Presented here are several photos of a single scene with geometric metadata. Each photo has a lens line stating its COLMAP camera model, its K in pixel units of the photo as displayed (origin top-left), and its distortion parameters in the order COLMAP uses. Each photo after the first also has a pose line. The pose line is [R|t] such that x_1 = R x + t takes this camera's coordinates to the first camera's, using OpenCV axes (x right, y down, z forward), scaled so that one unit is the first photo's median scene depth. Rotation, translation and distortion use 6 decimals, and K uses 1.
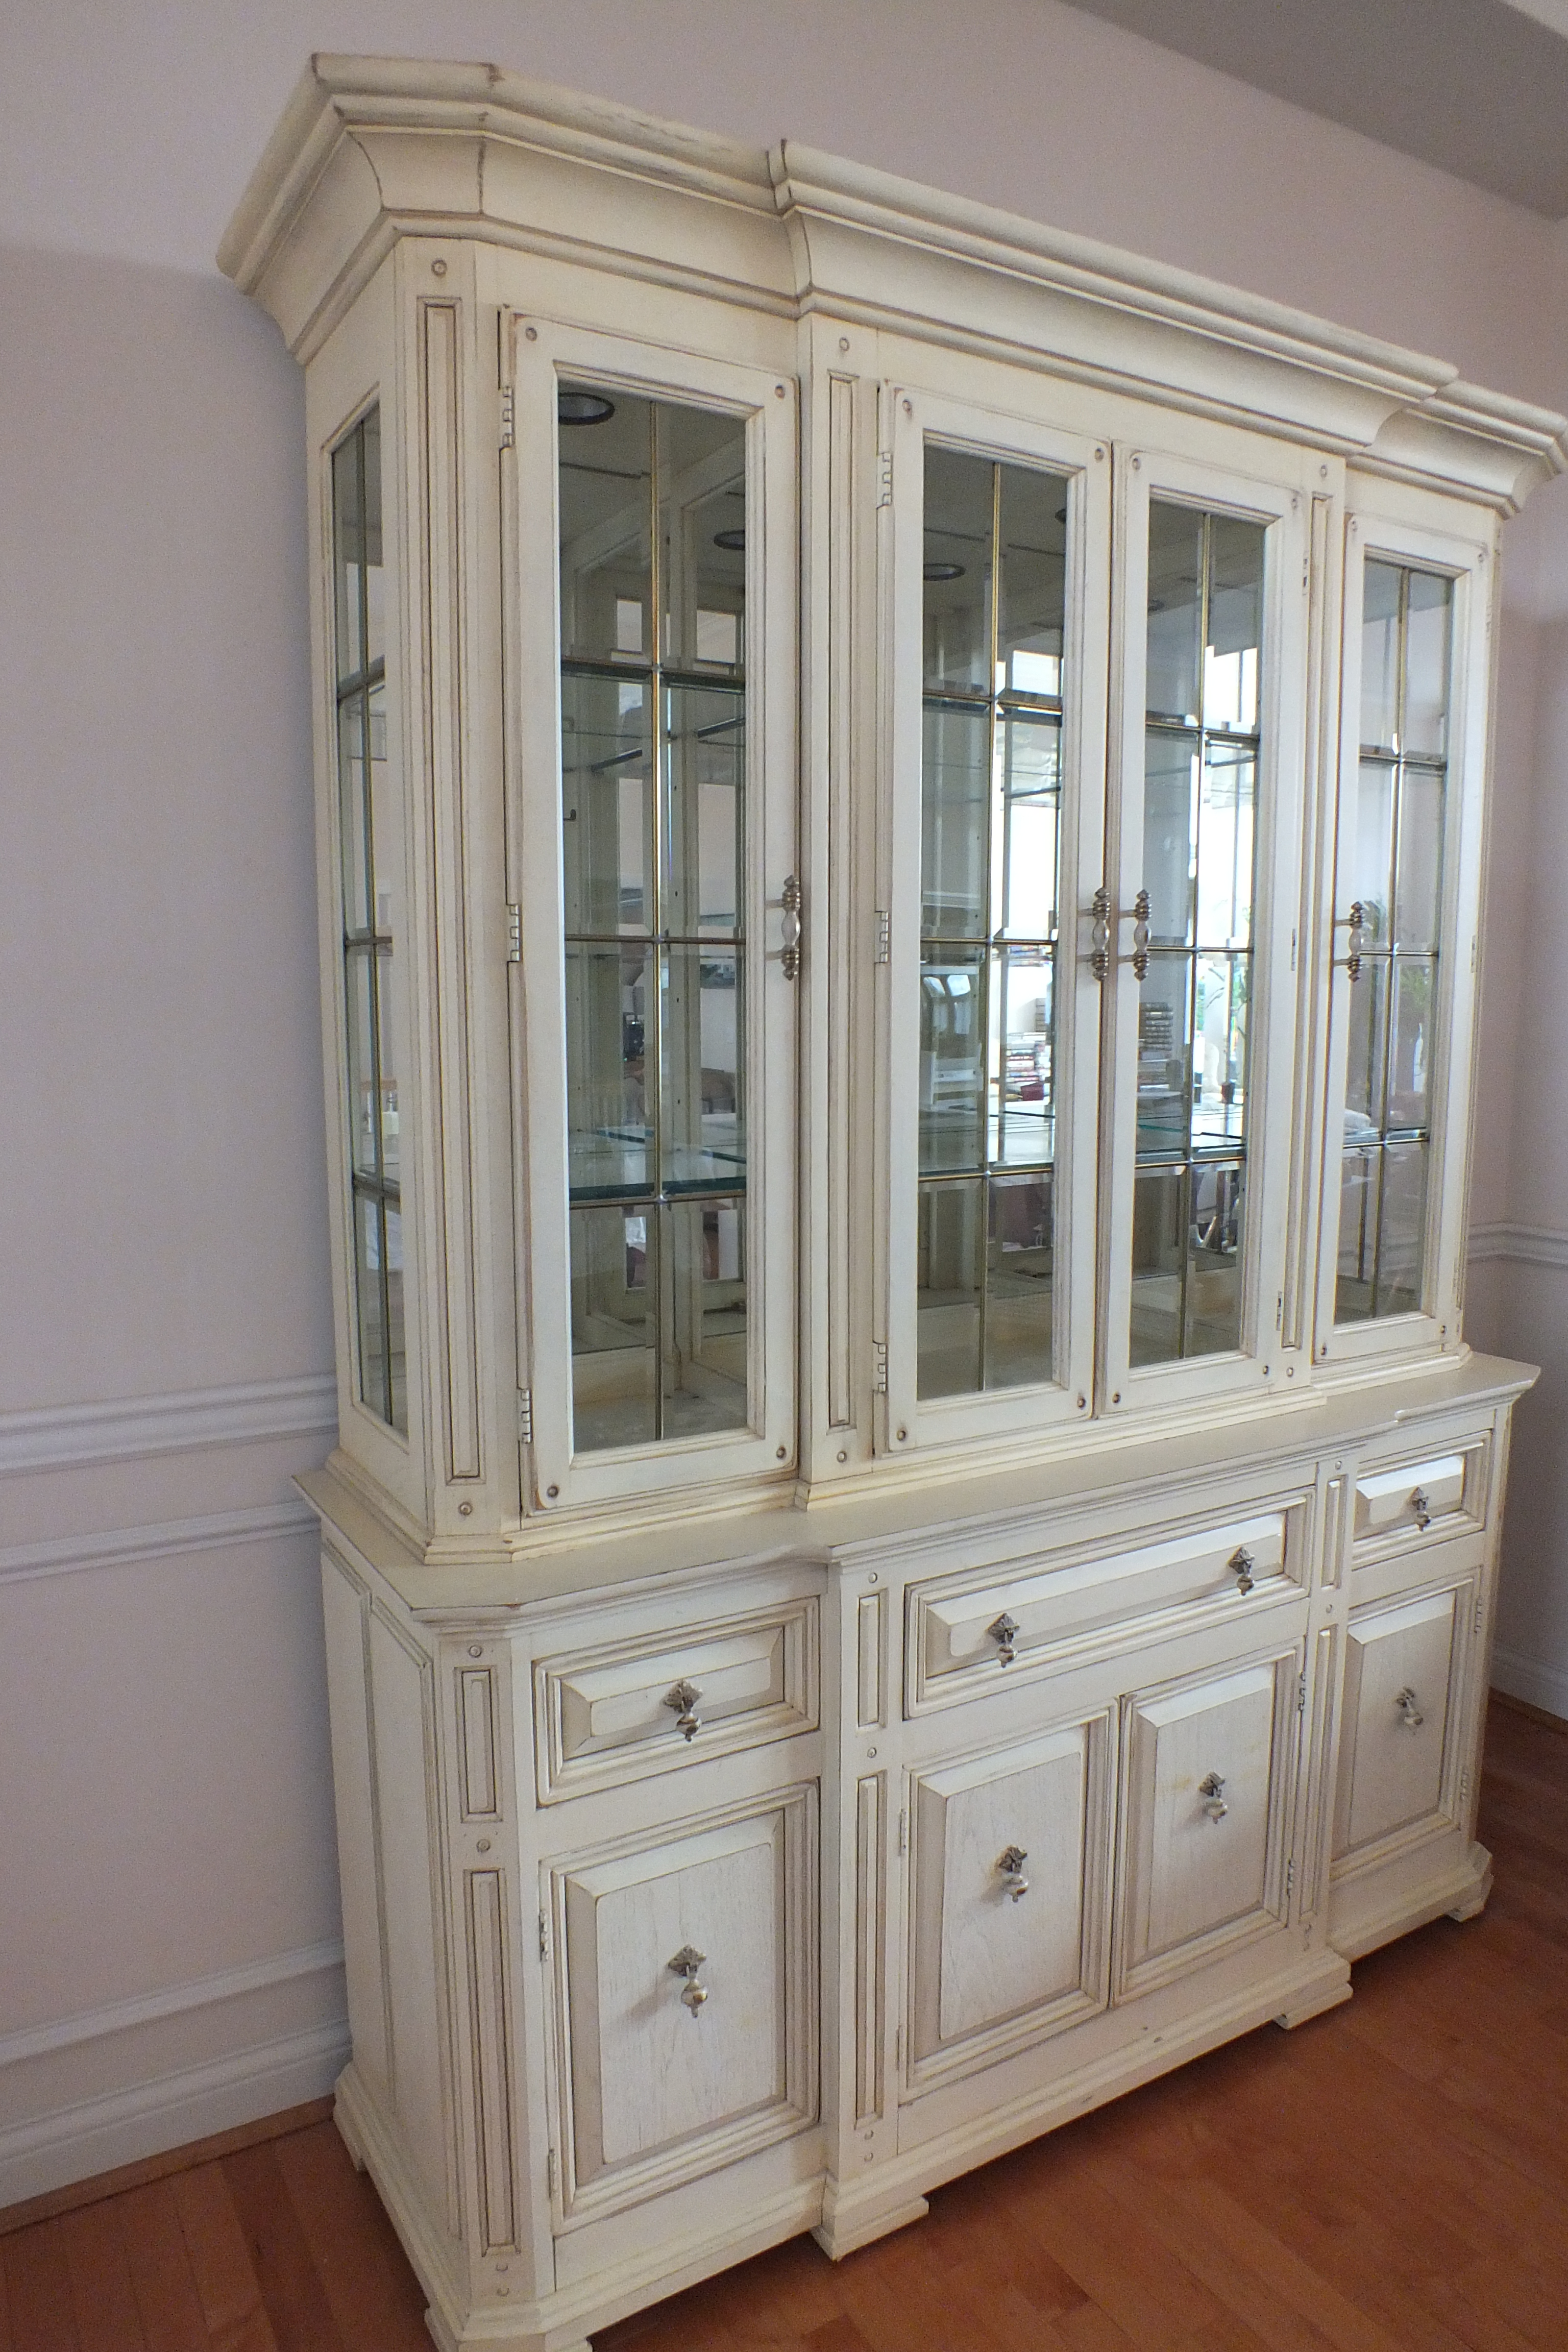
lens RADIAL K [[1533.3, 0, 895.0], [0, 1533.3, 1172.0], [0, 0, 1]] dist [-0.046109, 0.000213]
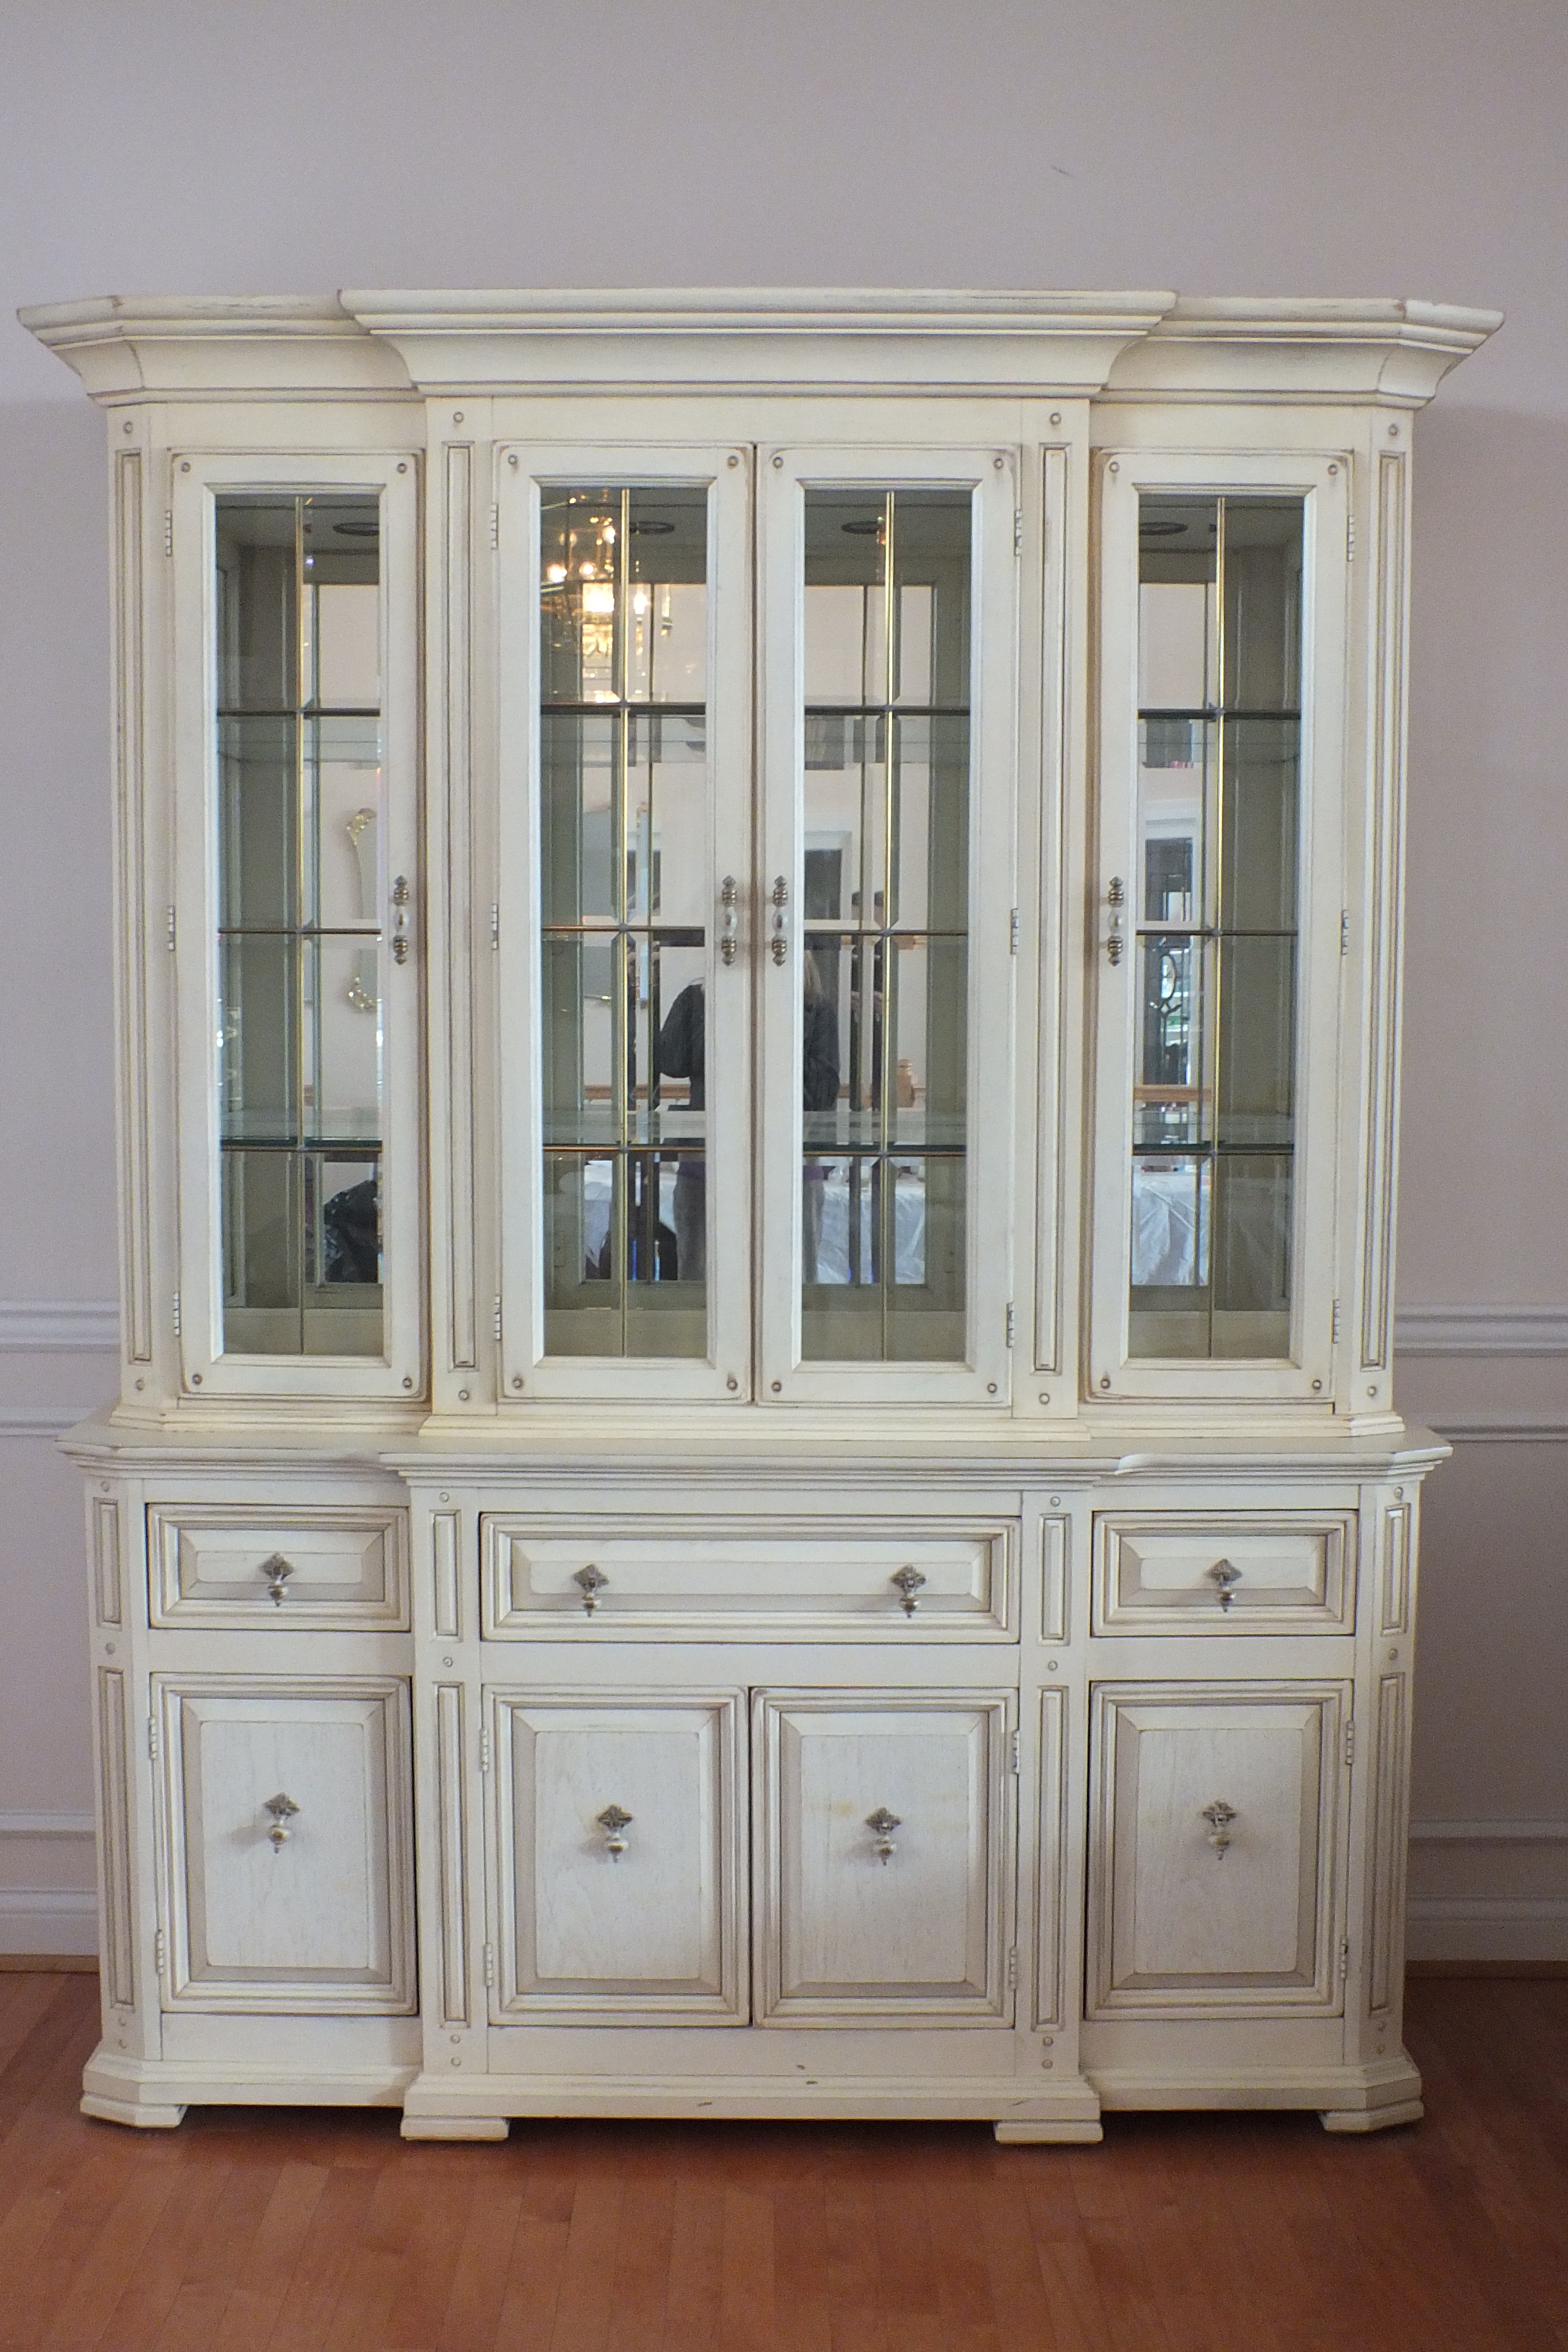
lens RADIAL K [[2520.9, 0, 784.0], [0, 2520.9, 1176.0], [0, 0, 1]] dist [-0.070201, 0.030469]
pose [[0.843847, 0.044885, -0.534703, 1.128960], [-0.067501, 0.997459, -0.022797, 0.055042], [0.532320, 0.055330, 0.844733, -0.418446]]
